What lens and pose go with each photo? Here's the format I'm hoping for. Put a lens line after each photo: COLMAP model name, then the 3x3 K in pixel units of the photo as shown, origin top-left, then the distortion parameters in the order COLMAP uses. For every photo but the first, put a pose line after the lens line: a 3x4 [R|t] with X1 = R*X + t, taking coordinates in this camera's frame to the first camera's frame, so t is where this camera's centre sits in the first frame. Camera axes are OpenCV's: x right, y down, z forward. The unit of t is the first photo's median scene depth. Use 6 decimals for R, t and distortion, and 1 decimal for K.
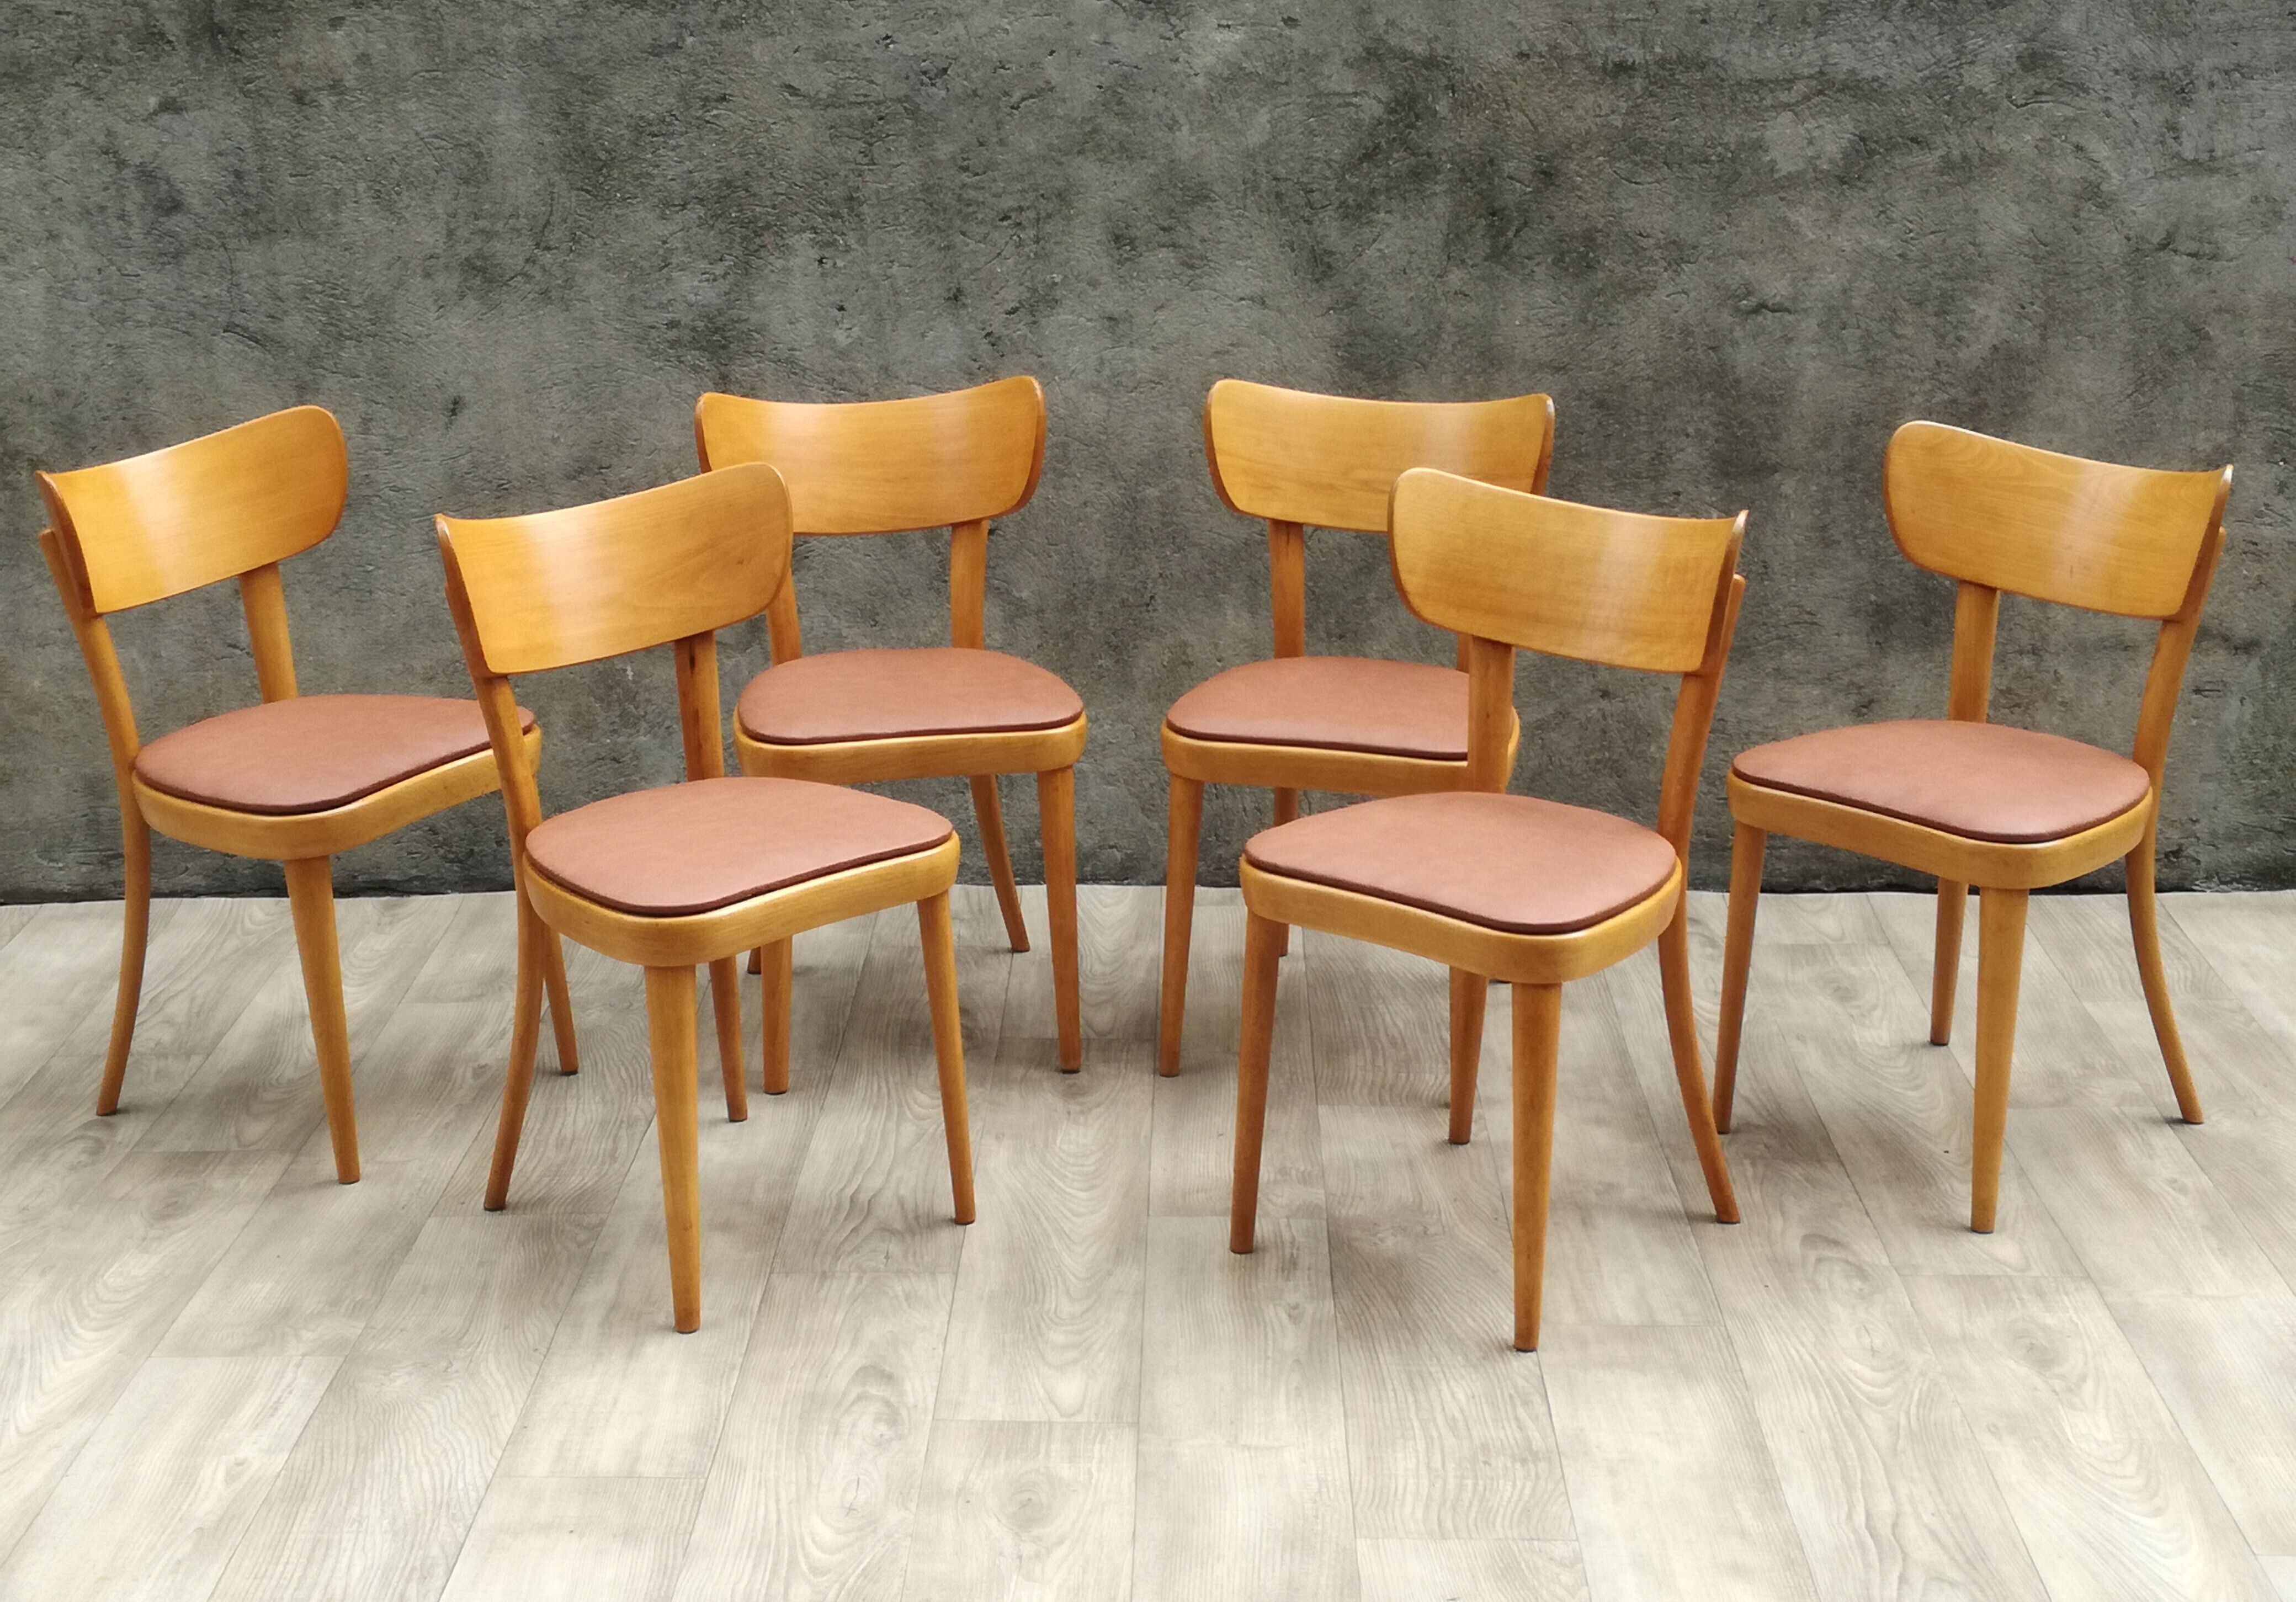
lens RADIAL K [[2990.1, 0, 1148.2], [0, 2990.1, 752.2], [0, 0, 1]] dist [0.082325, 0.000000]
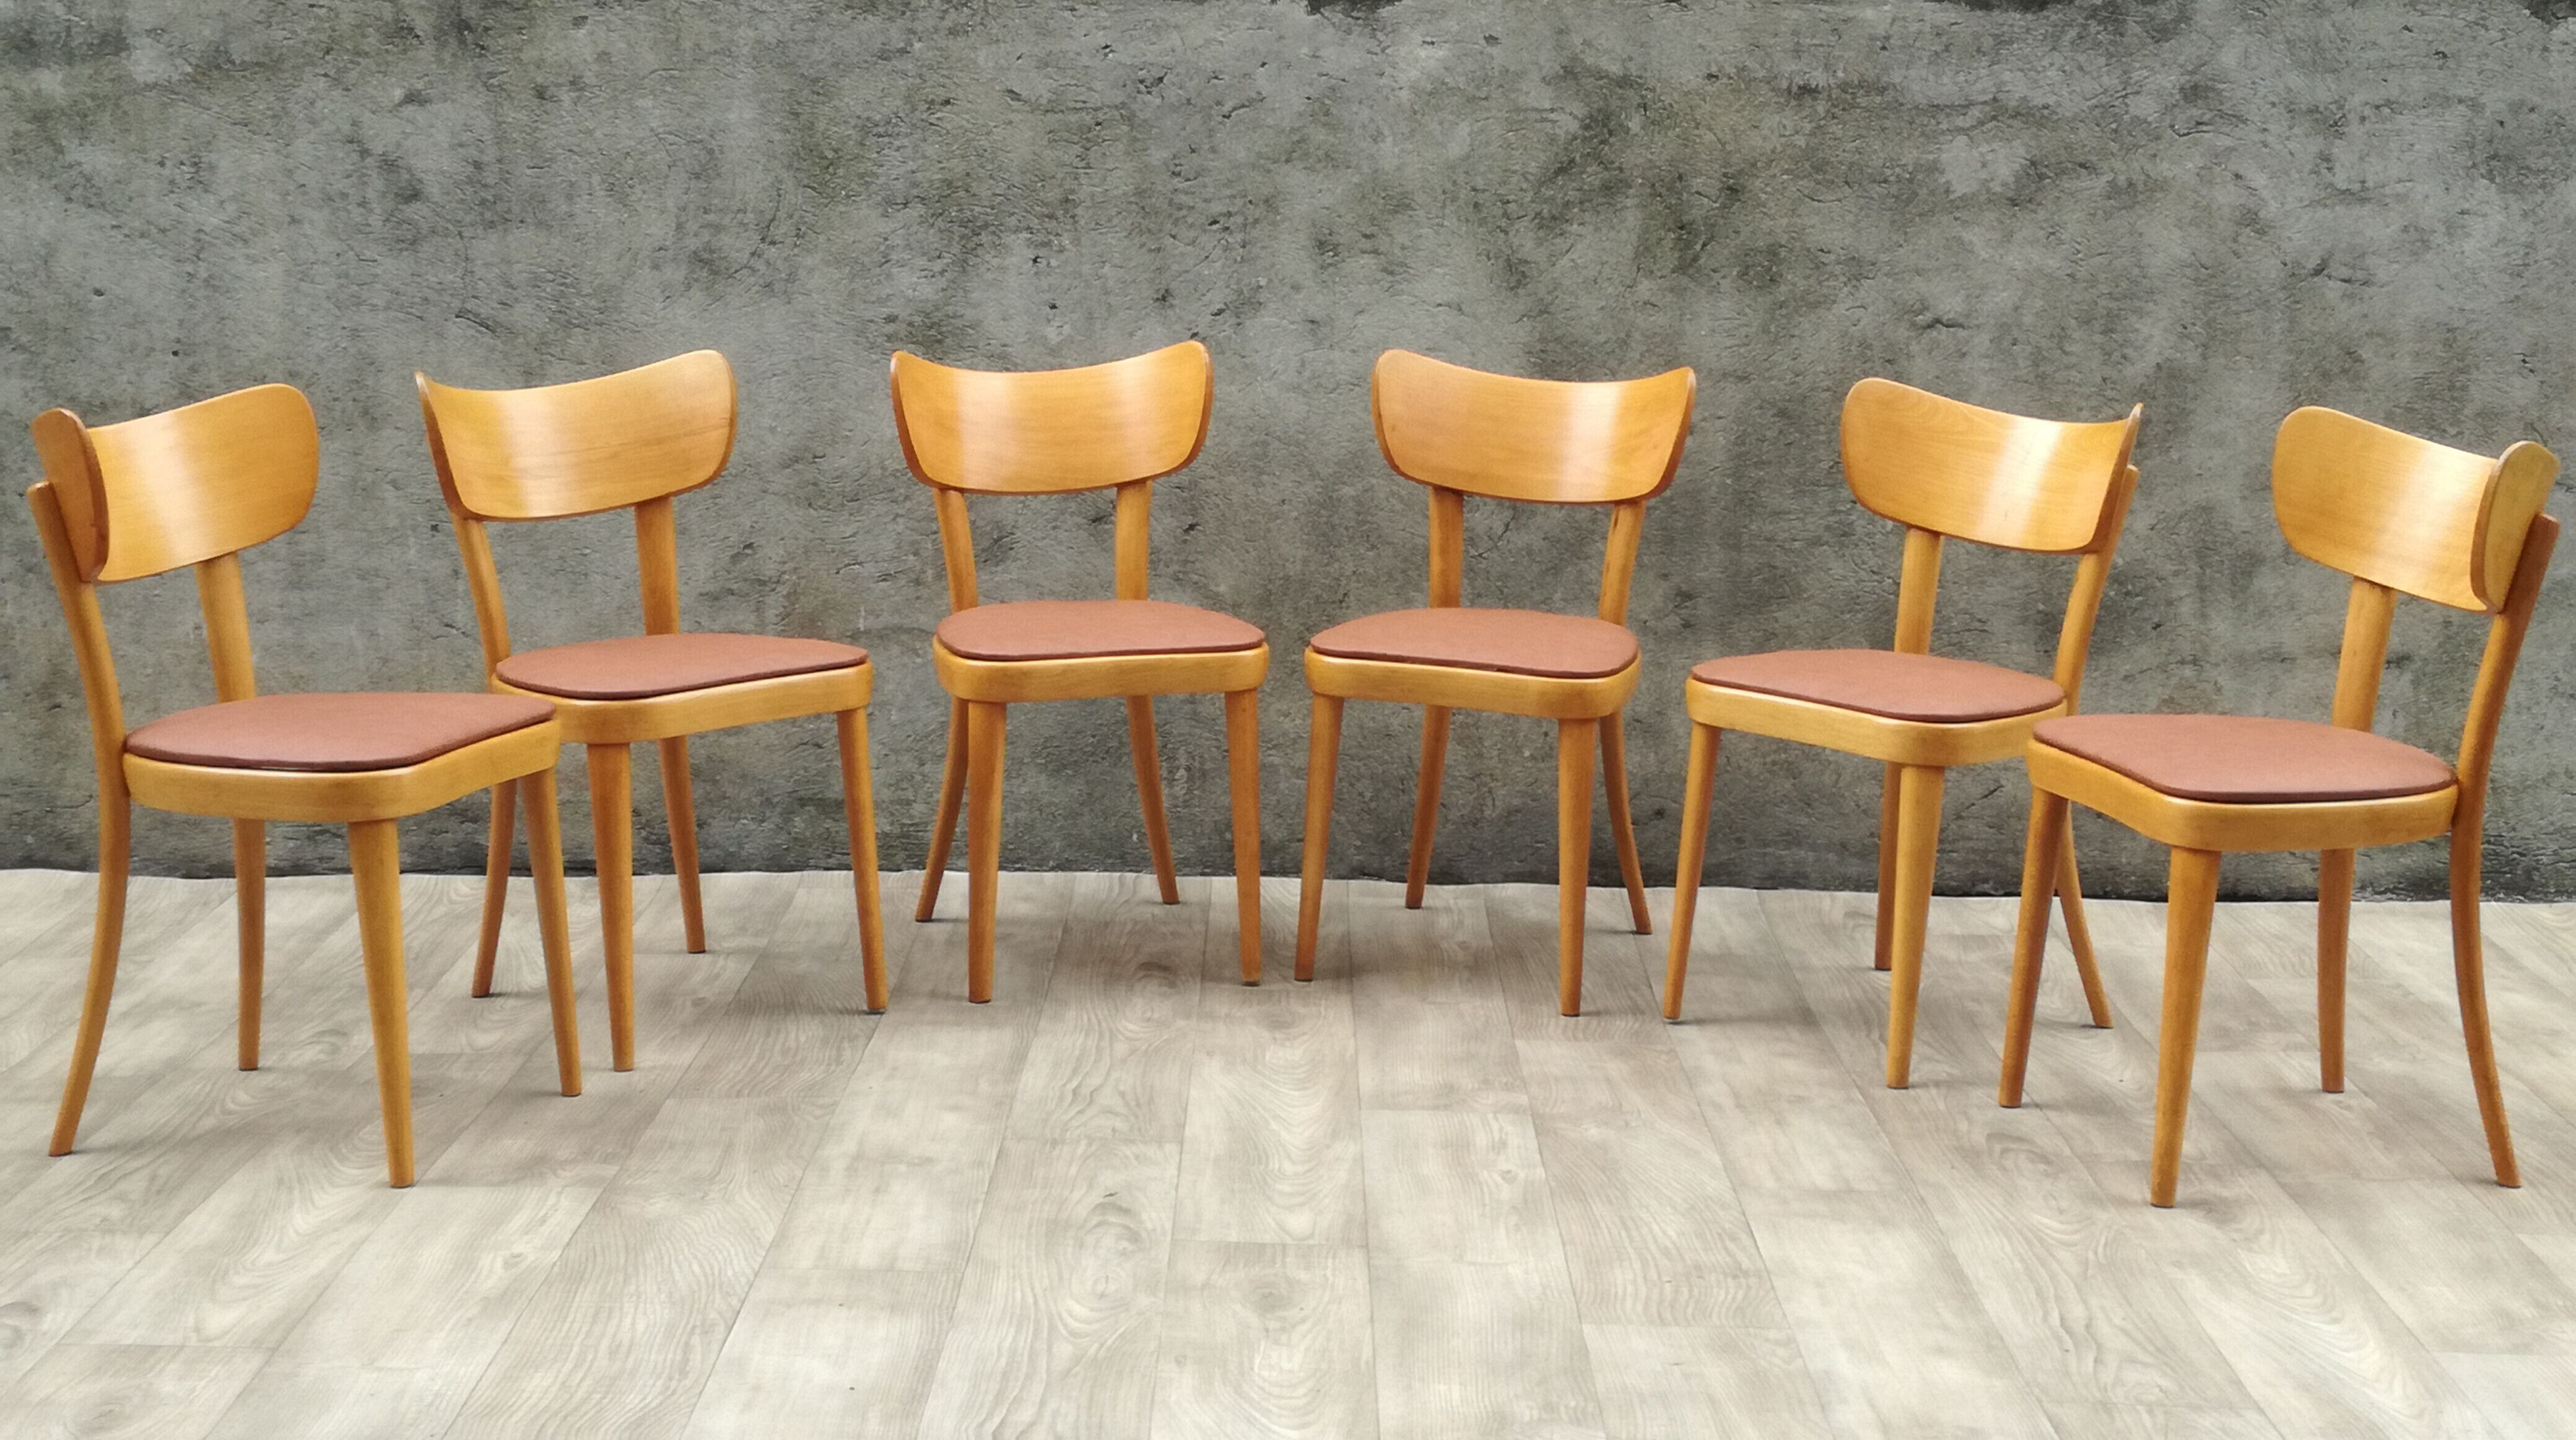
lens RADIAL K [[3136.5, 0, 1293.3], [0, 3136.5, 820.9], [0, 0, 1]] dist [0.092200, 0.000000]
pose [[0.999620, 0.018935, 0.020052, -0.038236], [-0.017348, 0.996913, -0.076571, 0.112992], [-0.021440, 0.076194, 0.996862, -0.075858]]
